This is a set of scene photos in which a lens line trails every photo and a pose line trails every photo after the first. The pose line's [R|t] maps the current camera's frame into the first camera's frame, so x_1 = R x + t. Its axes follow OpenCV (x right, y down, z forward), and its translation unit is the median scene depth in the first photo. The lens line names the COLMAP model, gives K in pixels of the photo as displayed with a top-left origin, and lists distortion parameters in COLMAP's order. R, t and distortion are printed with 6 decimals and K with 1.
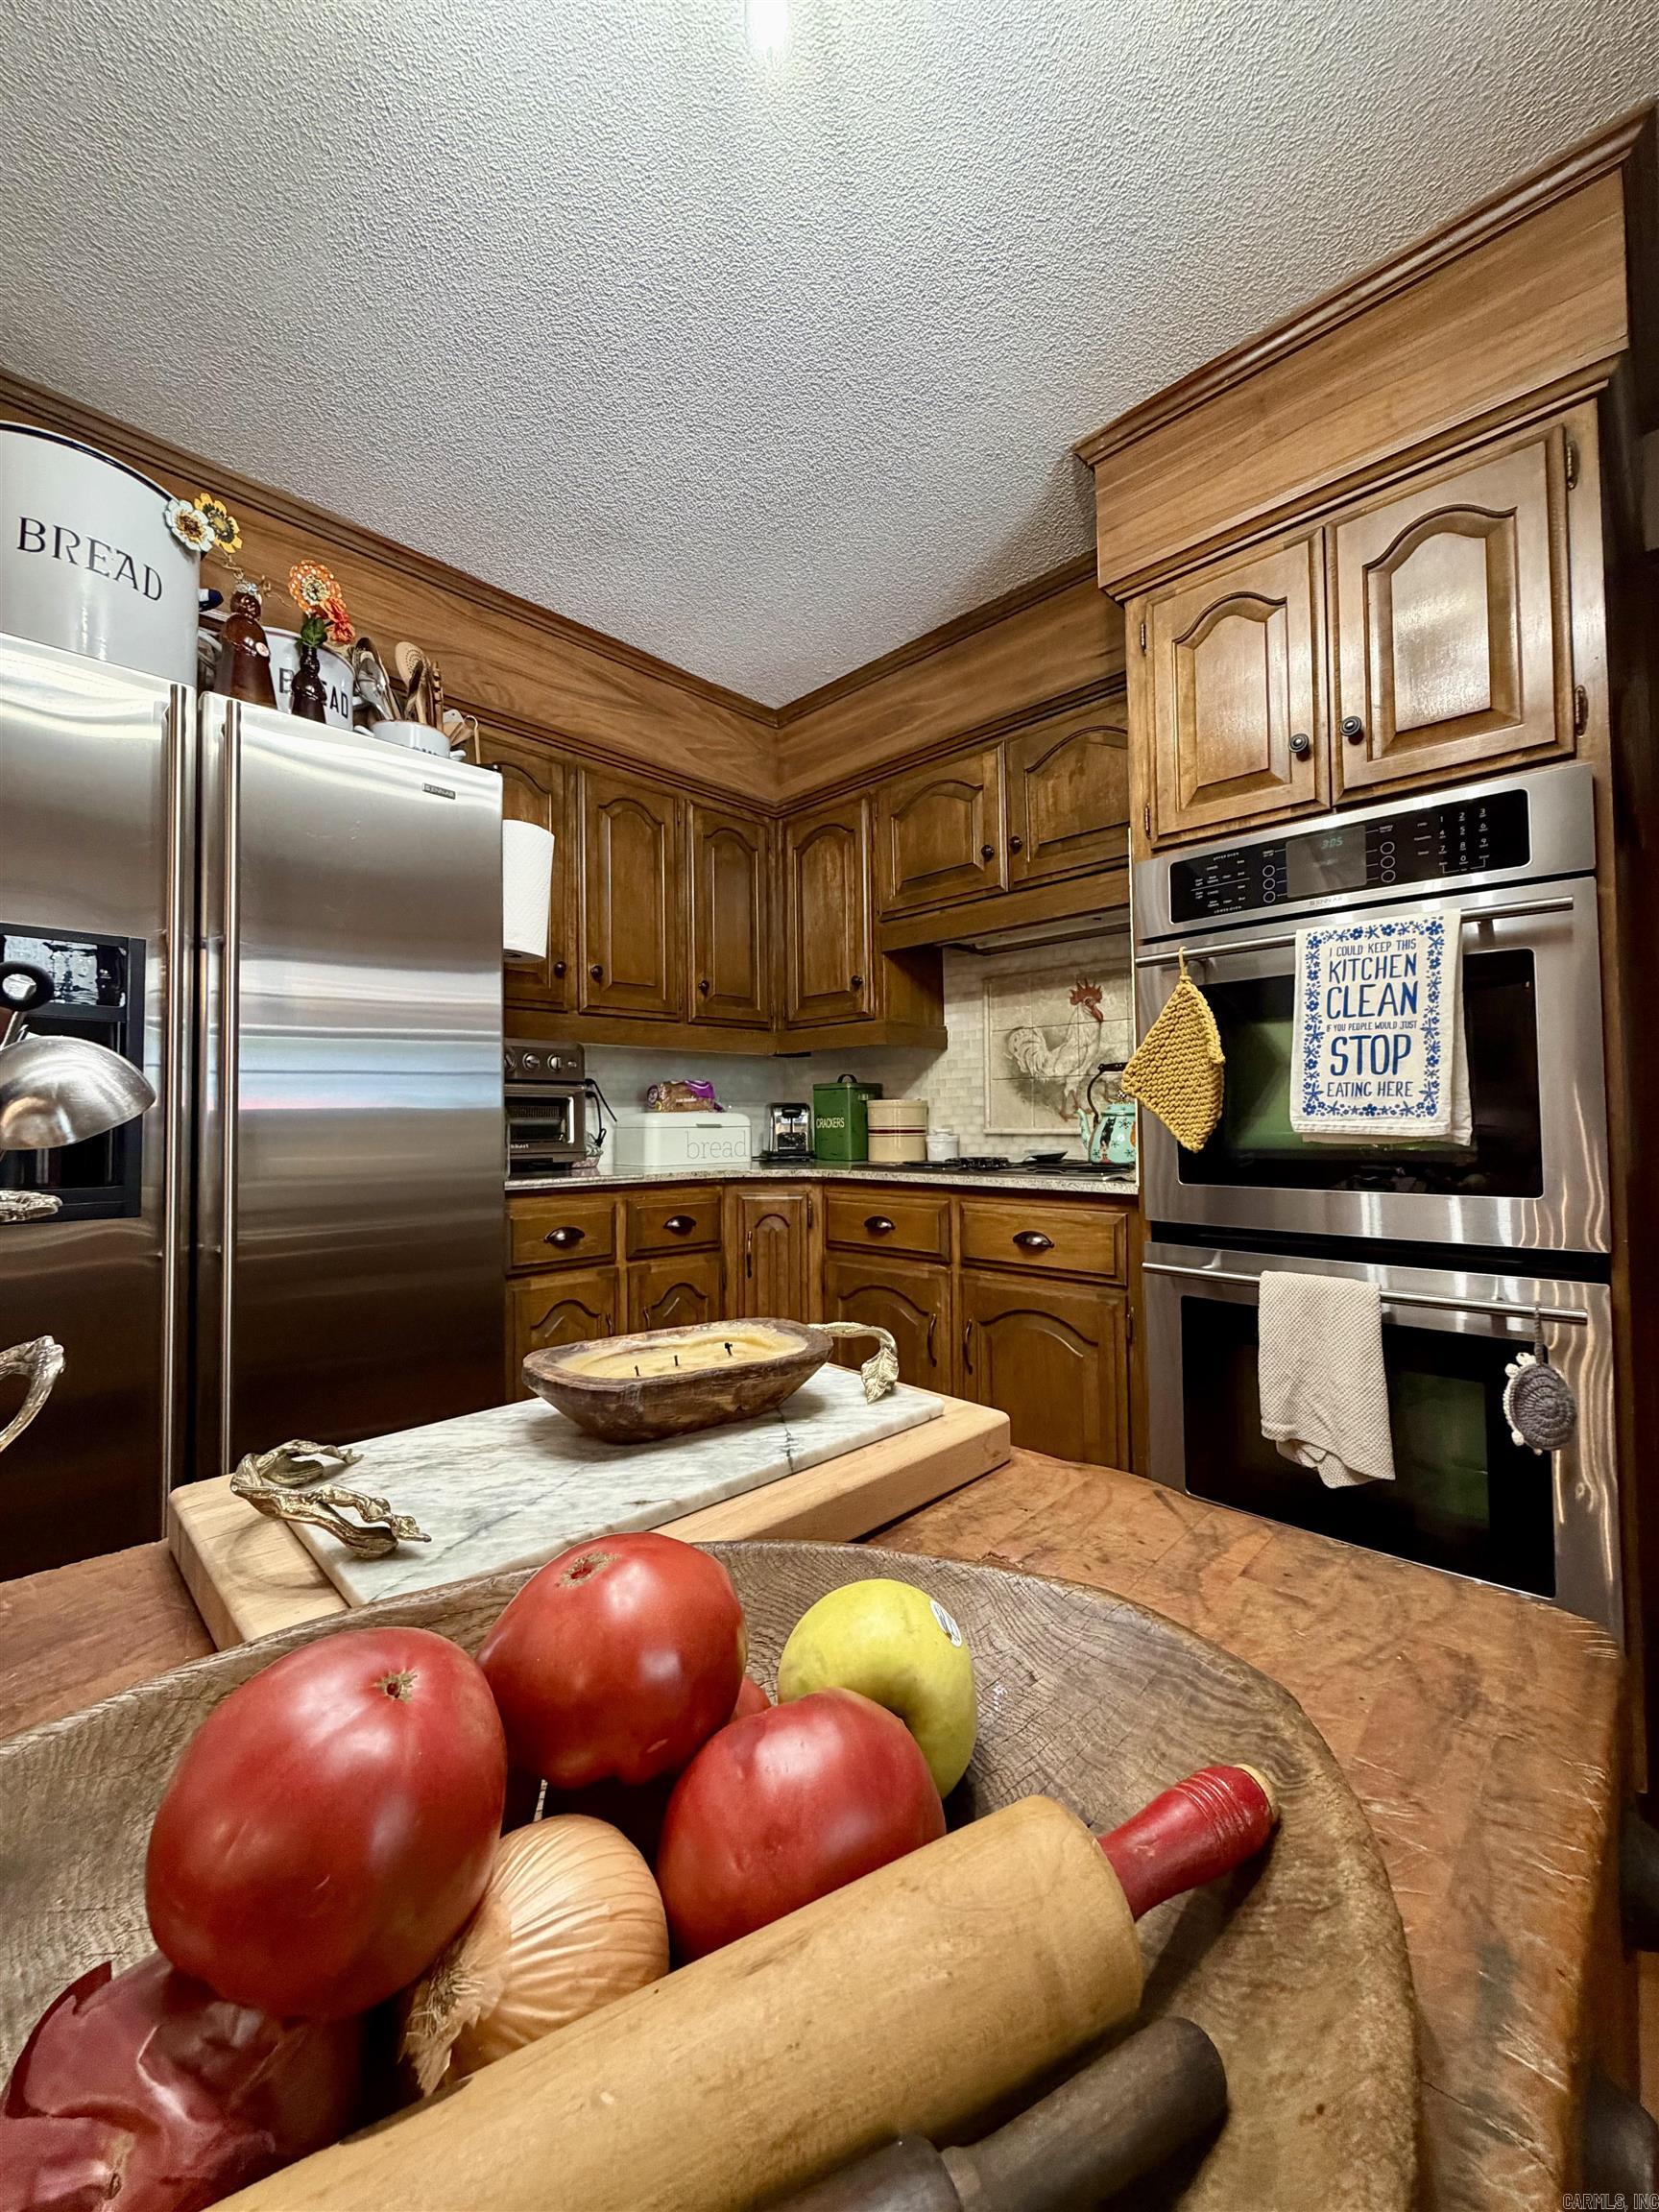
lens RADIAL K [[877.8, 0, 828.9], [0, 877.8, 1096.0], [0, 0, 1]] dist [0.001506, 0.000252]
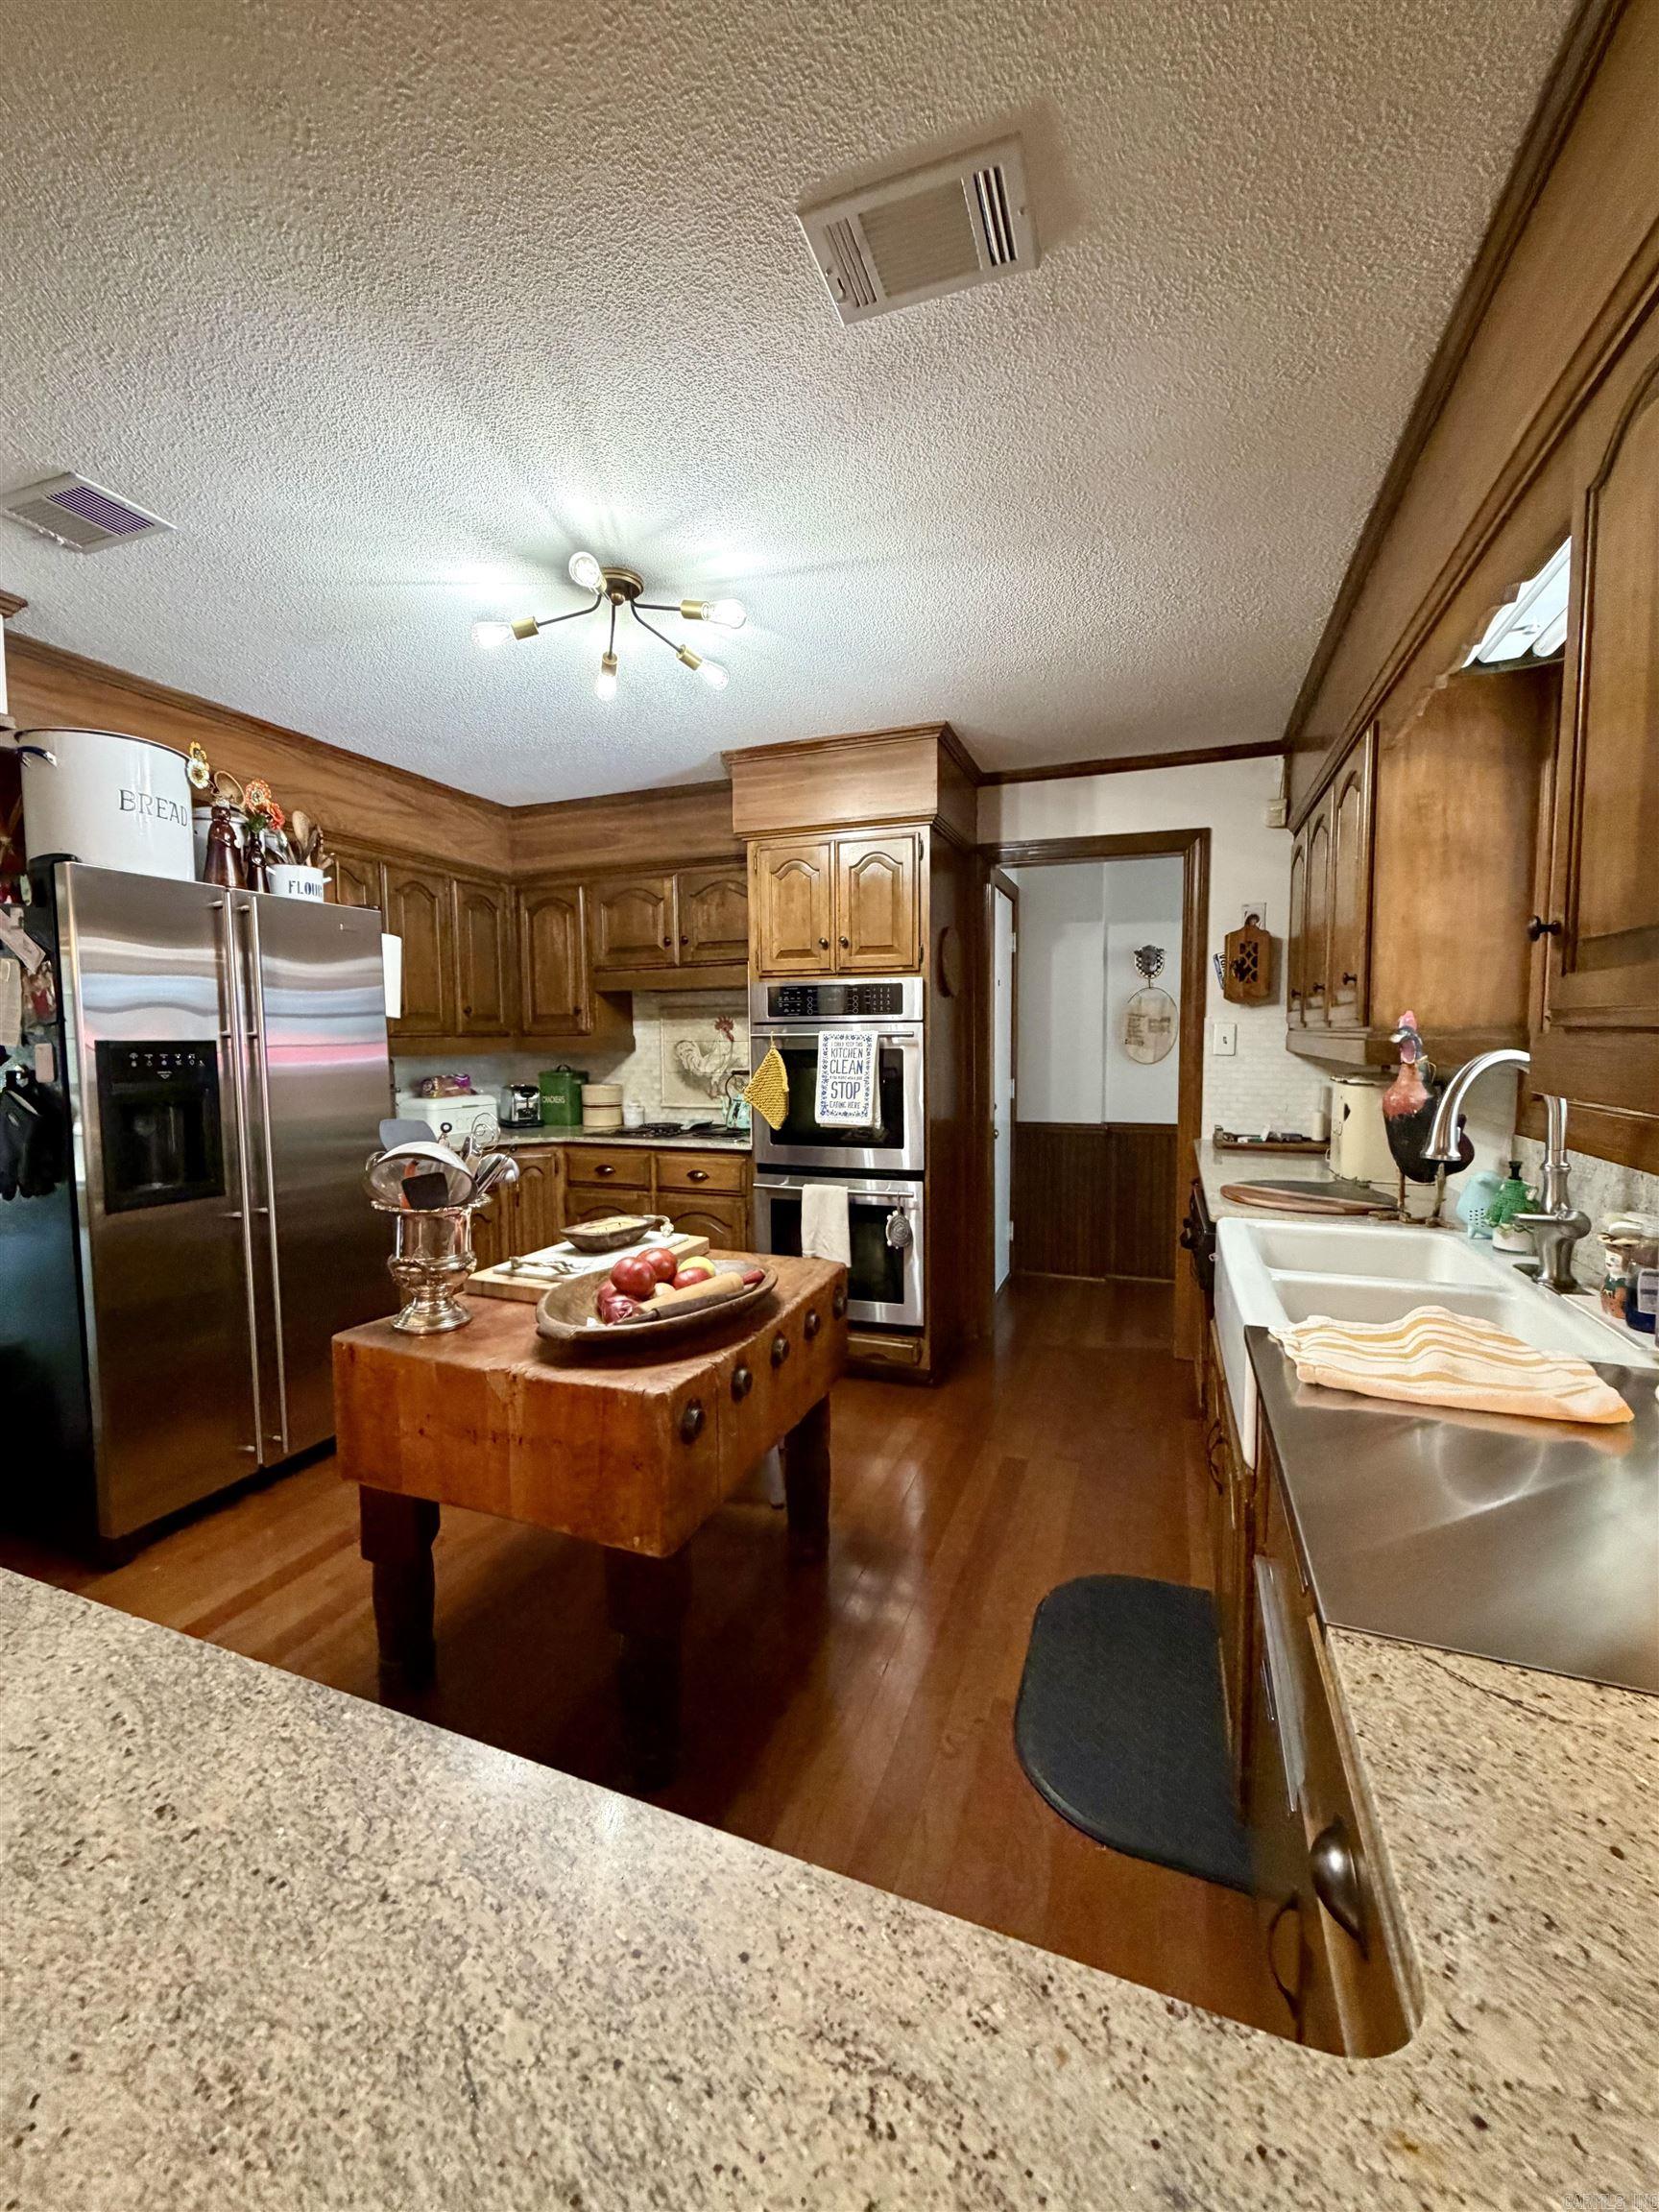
lens RADIAL K [[877.8, 0, 828.9], [0, 877.8, 1096.0], [0, 0, 1]] dist [0.001506, 0.000252]
pose [[0.914622, -0.022575, 0.403679, -0.221872], [-0.013530, 0.996172, 0.086365, -0.141739], [-0.404083, -0.084454, 0.910815, -0.672592]]
